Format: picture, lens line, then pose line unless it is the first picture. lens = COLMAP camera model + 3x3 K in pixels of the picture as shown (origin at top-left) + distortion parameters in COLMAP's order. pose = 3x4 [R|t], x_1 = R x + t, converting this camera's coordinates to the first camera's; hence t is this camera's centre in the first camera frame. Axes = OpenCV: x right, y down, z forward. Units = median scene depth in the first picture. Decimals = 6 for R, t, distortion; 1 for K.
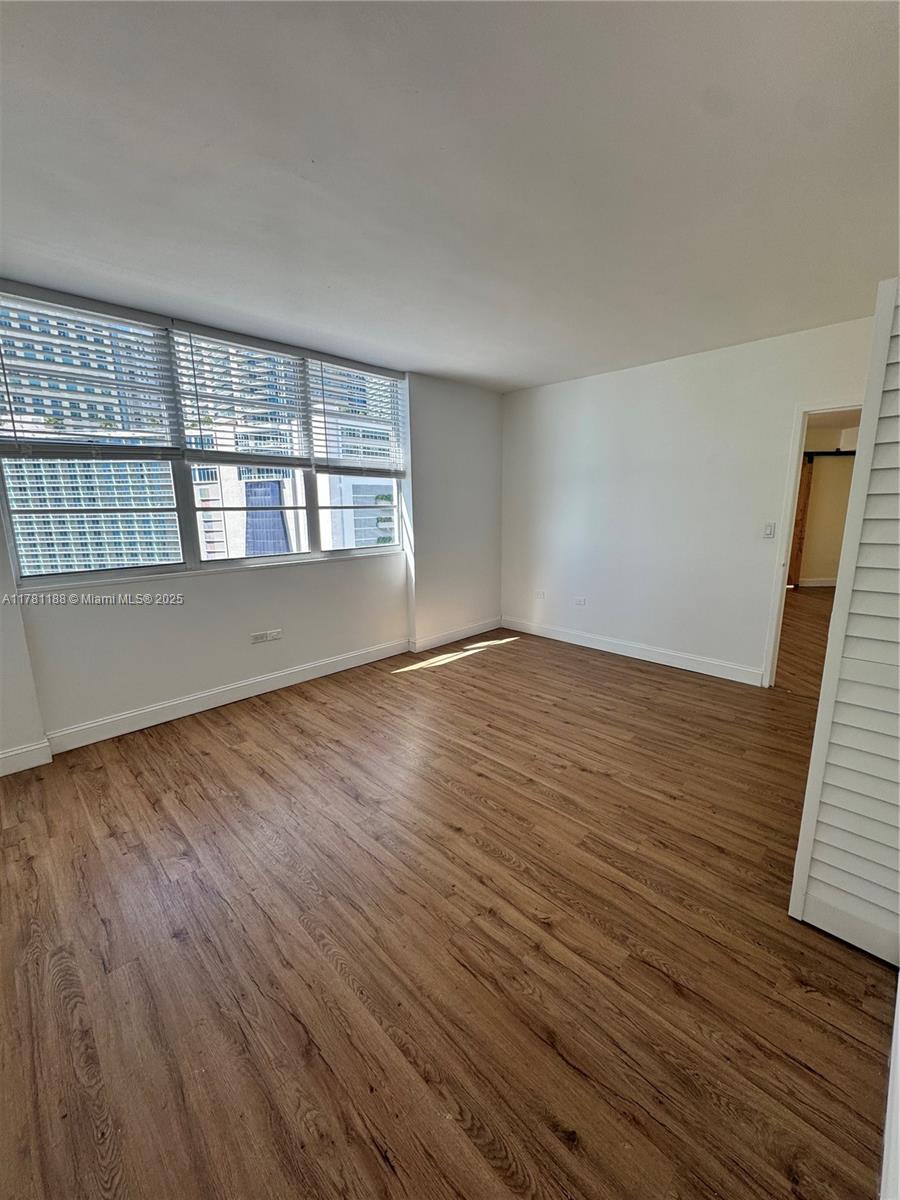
lens RADIAL K [[476.8, 0, 457.2], [0, 476.8, 599.1], [0, 0, 1]] dist [-0.003951, 0.000498]
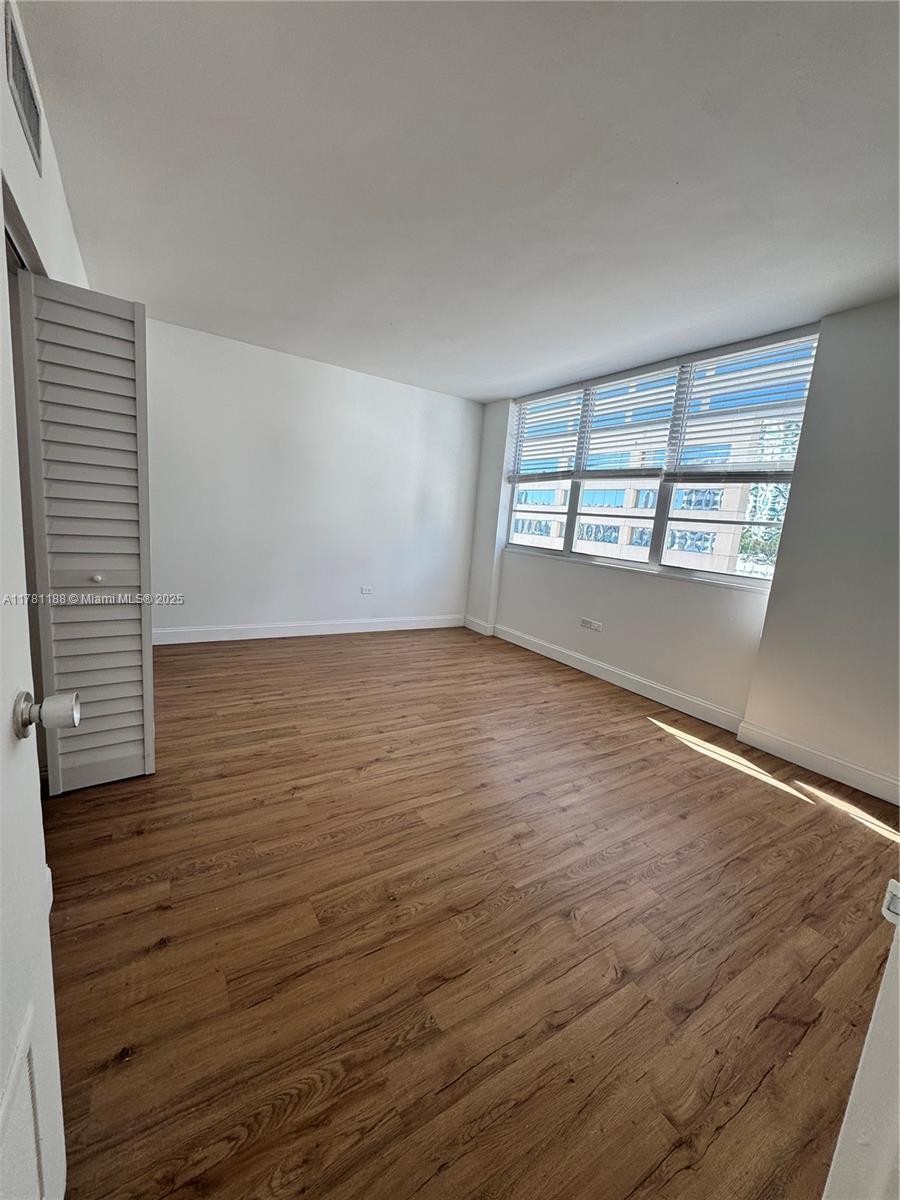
lens RADIAL K [[476.8, 0, 445.3], [0, 476.8, 597.9], [0, 0, 1]] dist [-0.003951, 0.000498]
pose [[-0.231908, 0.155316, -0.960258, 0.951161], [-0.267313, 0.938989, 0.216433, -0.167679], [0.935287, 0.306882, -0.176242, 1.026168]]
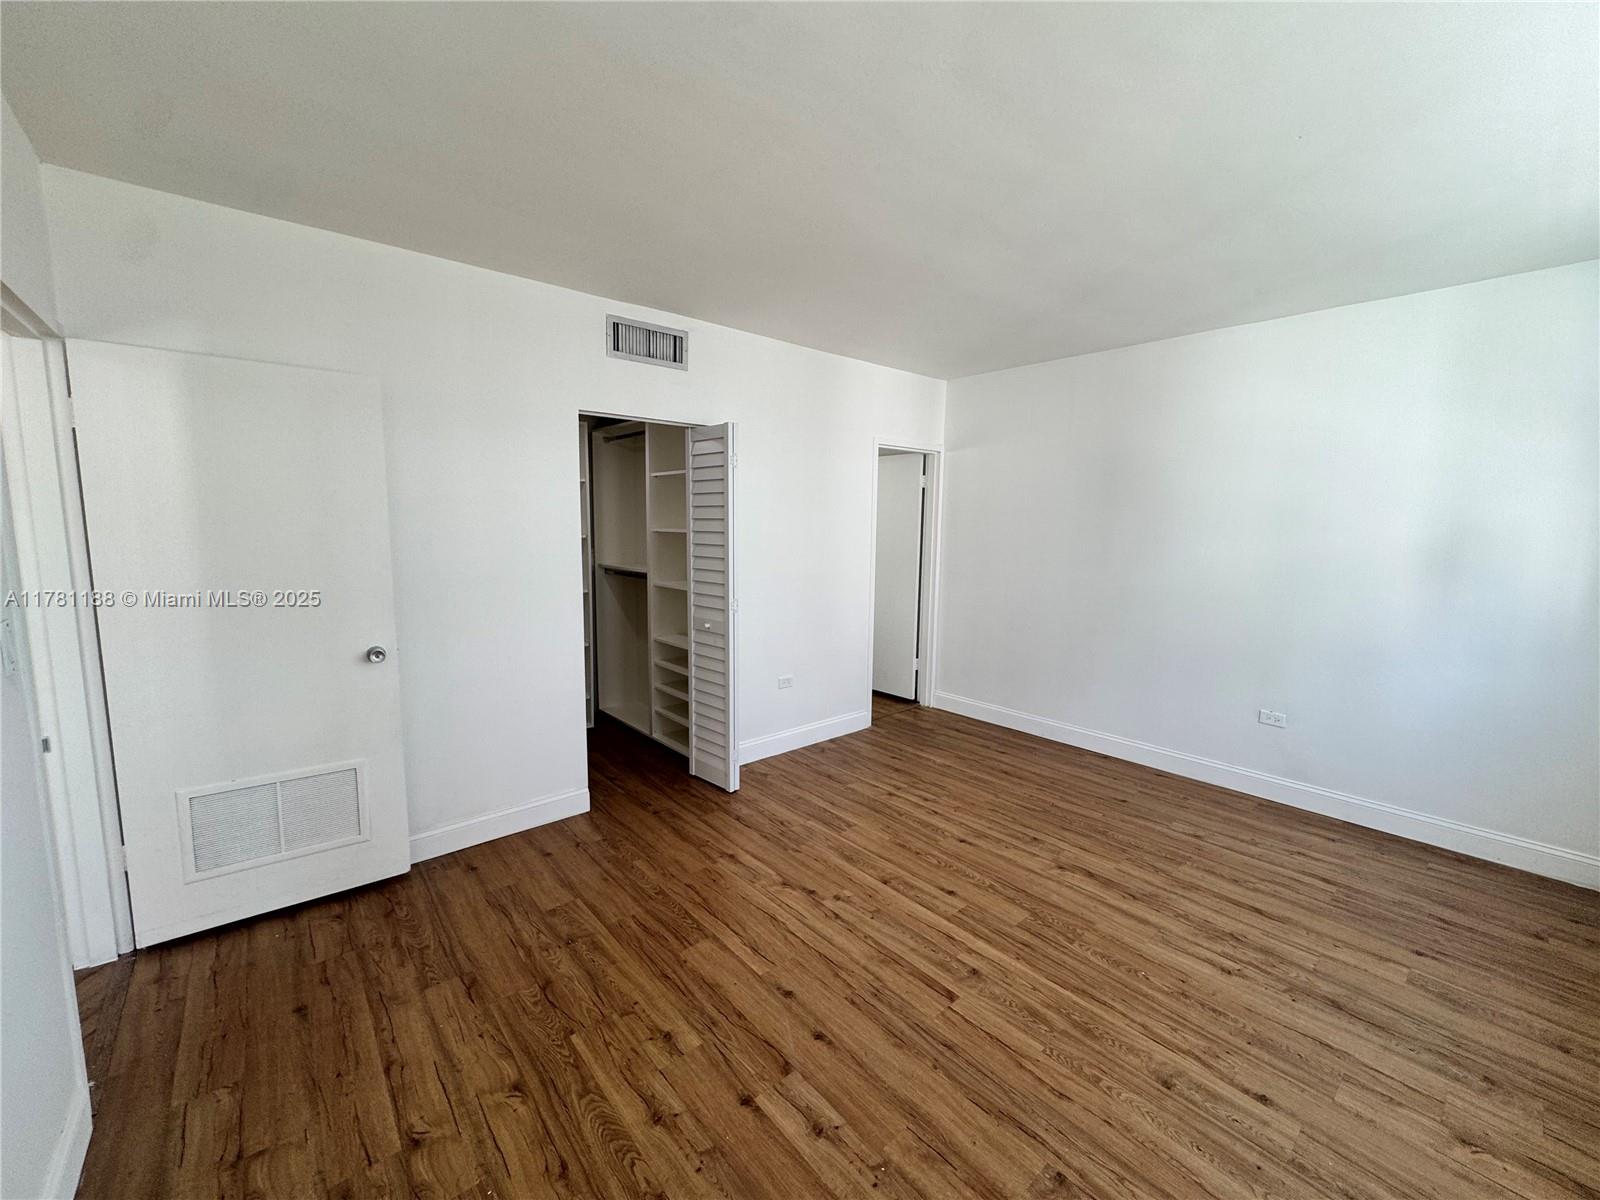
lens RADIAL K [[635.8, 0, 806.3], [0, 635.8, 600.3], [0, 0, 1]] dist [-0.003951, 0.000498]
pose [[-0.997333, -0.007610, 0.072586, 0.175439], [0.015386, 0.950275, 0.311032, -0.330349], [-0.071344, 0.311319, -0.947624, 1.542790]]
